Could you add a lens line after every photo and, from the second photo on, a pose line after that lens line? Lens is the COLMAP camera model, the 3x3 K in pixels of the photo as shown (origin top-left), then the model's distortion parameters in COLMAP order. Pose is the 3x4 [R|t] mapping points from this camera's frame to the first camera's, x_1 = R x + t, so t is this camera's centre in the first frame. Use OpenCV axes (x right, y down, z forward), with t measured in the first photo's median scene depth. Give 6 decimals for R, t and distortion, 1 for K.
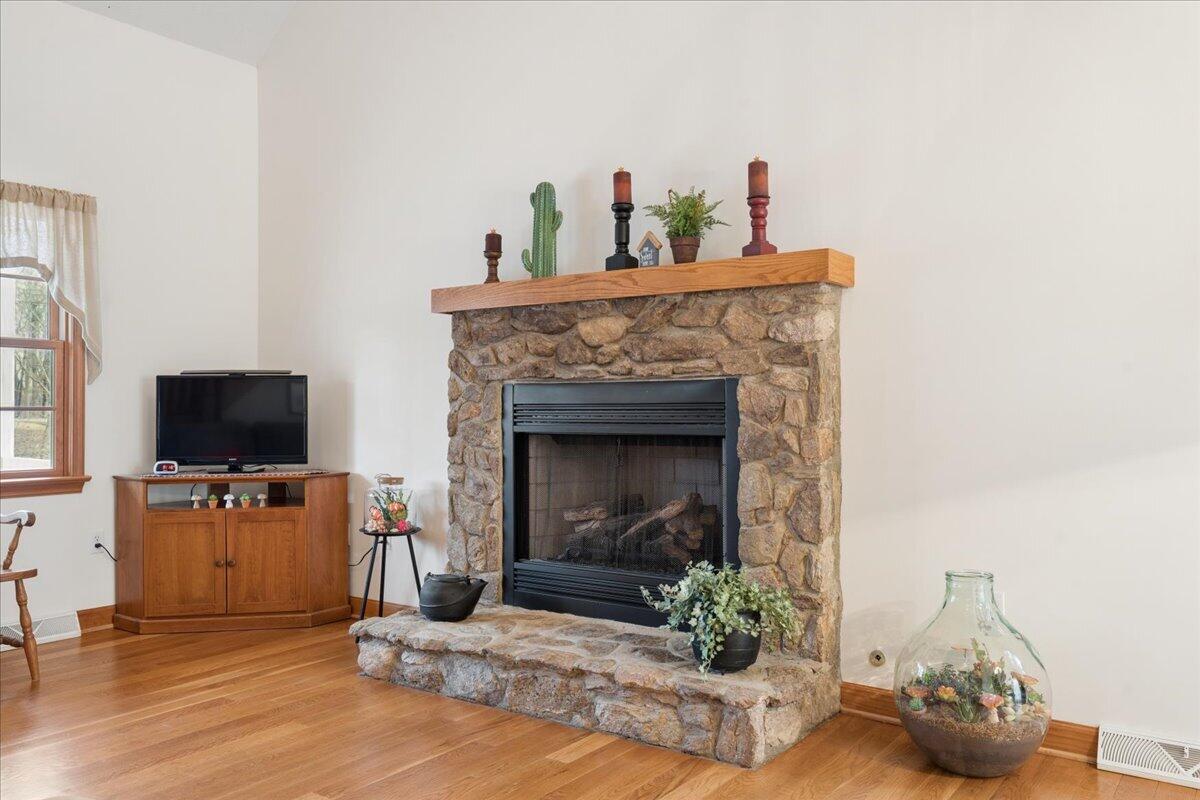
lens RADIAL K [[974.9, 0, 601.2], [0, 974.9, 399.5], [0, 0, 1]] dist [0.001534, 0.004417]
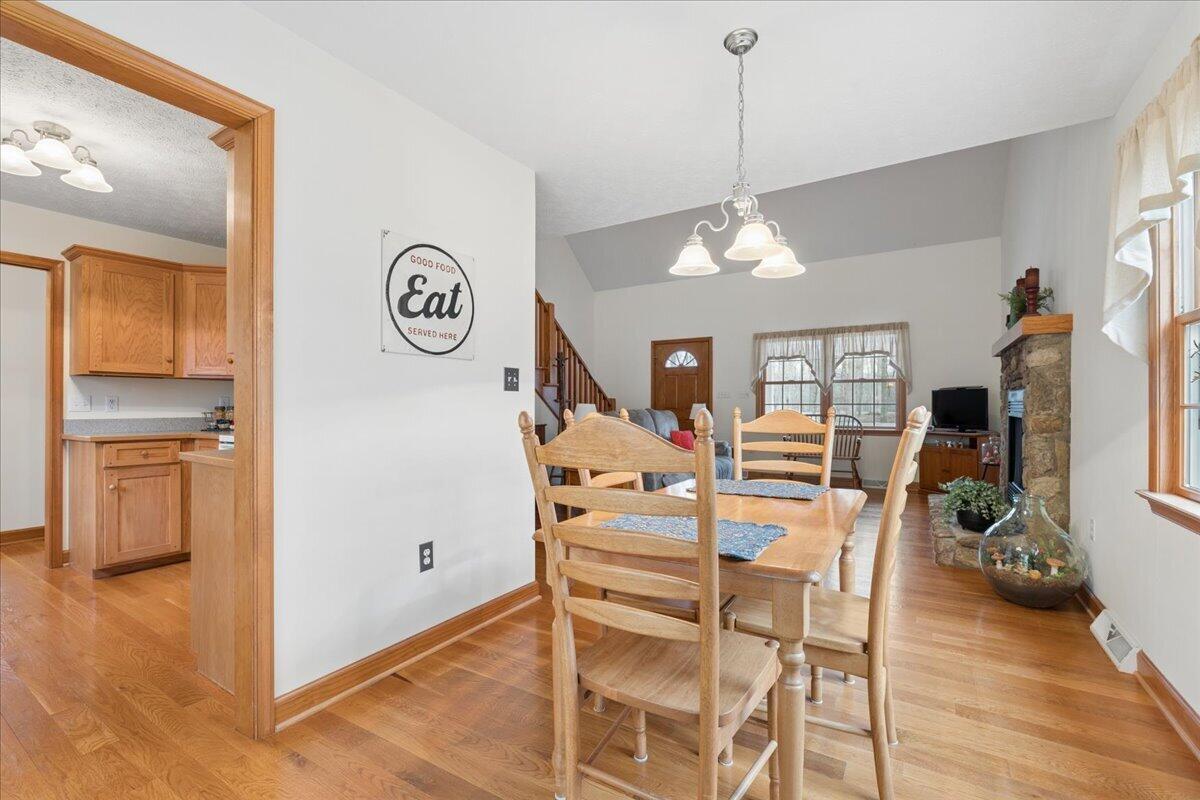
lens RADIAL K [[528.1, 0, 601.8], [0, 528.1, 402.3], [0, 0, 1]] dist [-0.000581, 0.000074]
pose [[0.072073, -0.001780, -0.997398, 0.952699], [0.005009, 0.999986, -0.001423, 0.003192], [0.997387, -0.004893, 0.072081, 0.107744]]
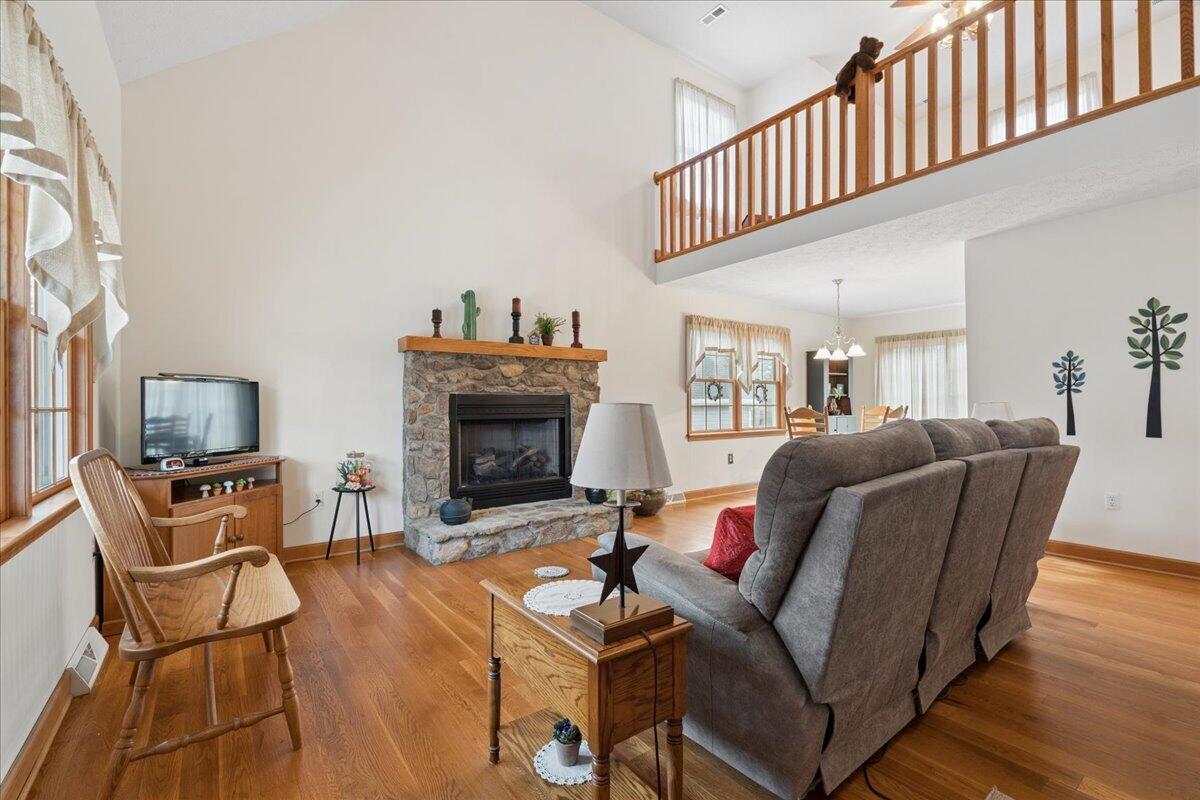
lens RADIAL K [[528.1, 0, 603.2], [0, 528.1, 405.9], [0, 0, 1]] dist [-0.000581, 0.000074]
pose [[0.288918, 0.002478, 0.957351, -1.017774], [0.001473, 0.999994, -0.003033, 0.010929], [-0.957353, 0.002287, 0.288912, 0.456527]]
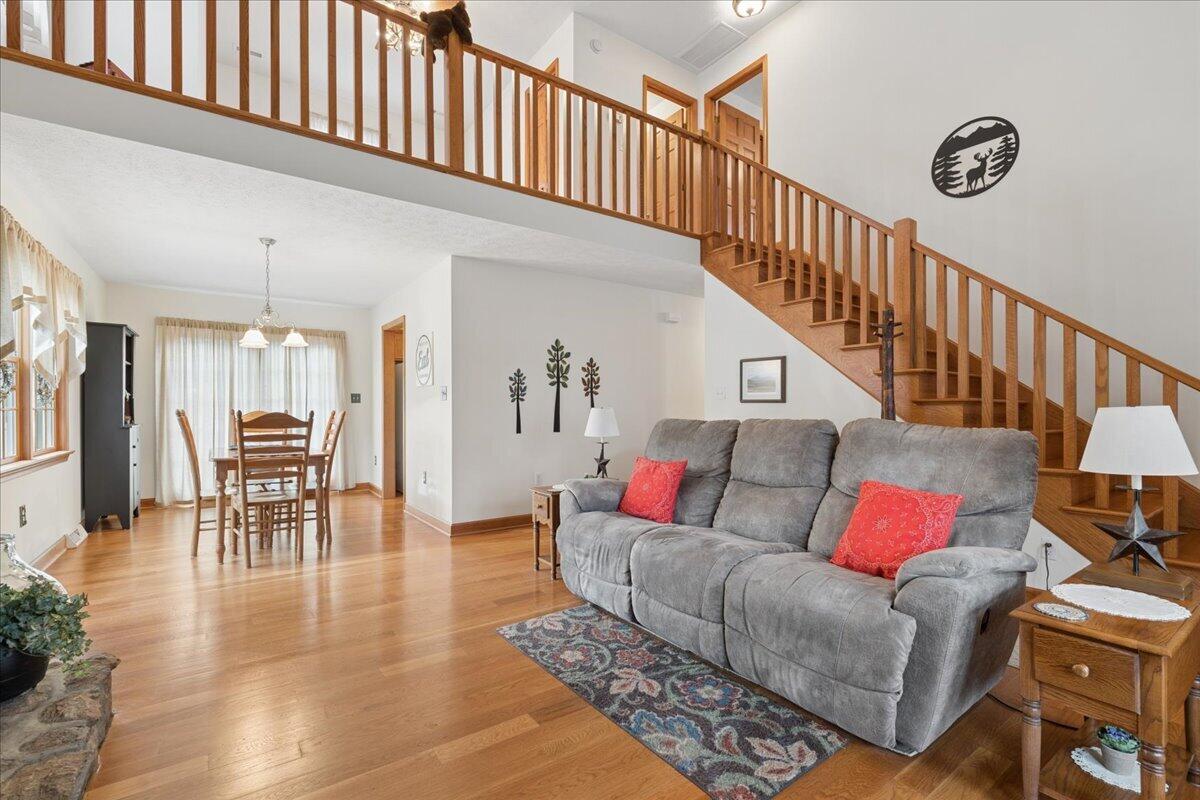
lens RADIAL K [[528.1, 0, 594.5], [0, 528.1, 409.2], [0, 0, 1]] dist [-0.000581, 0.000074]
pose [[-0.947411, 0.002280, 0.320012, -0.437349], [0.001072, 0.999992, -0.003953, 0.009934], [-0.320019, -0.003402, -0.947405, 1.033949]]
